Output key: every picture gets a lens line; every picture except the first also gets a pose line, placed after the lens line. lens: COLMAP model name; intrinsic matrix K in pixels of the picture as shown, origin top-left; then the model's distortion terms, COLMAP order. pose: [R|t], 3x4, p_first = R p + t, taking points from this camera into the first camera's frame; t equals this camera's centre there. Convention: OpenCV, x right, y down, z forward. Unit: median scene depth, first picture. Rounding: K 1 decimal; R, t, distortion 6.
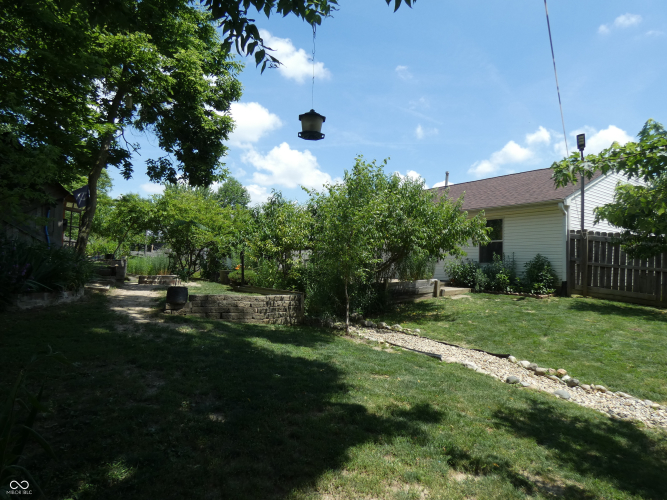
lens RADIAL K [[398.9, 0, 333.3], [0, 398.9, 254.8], [0, 0, 1]] dist [0.003535, -0.001682]
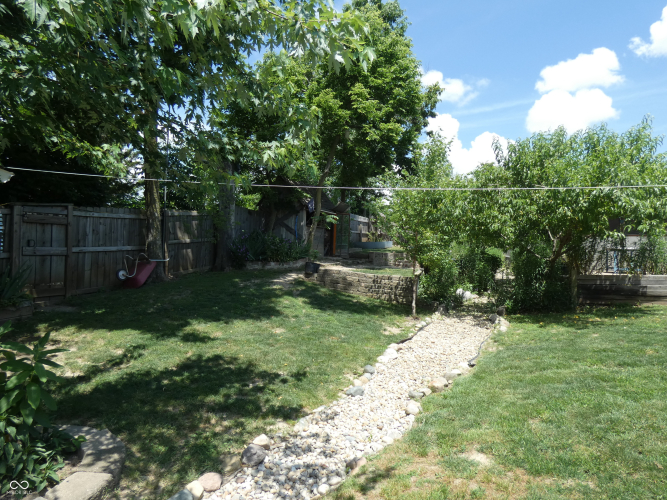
lens RADIAL K [[398.9, 0, 336.6], [0, 398.9, 247.6], [0, 0, 1]] dist [0.003535, -0.001682]
pose [[0.446177, -0.010125, -0.894887, 0.567743], [0.002527, 0.999946, -0.010054, 0.025087], [0.894941, 0.002225, 0.446179, 0.258467]]
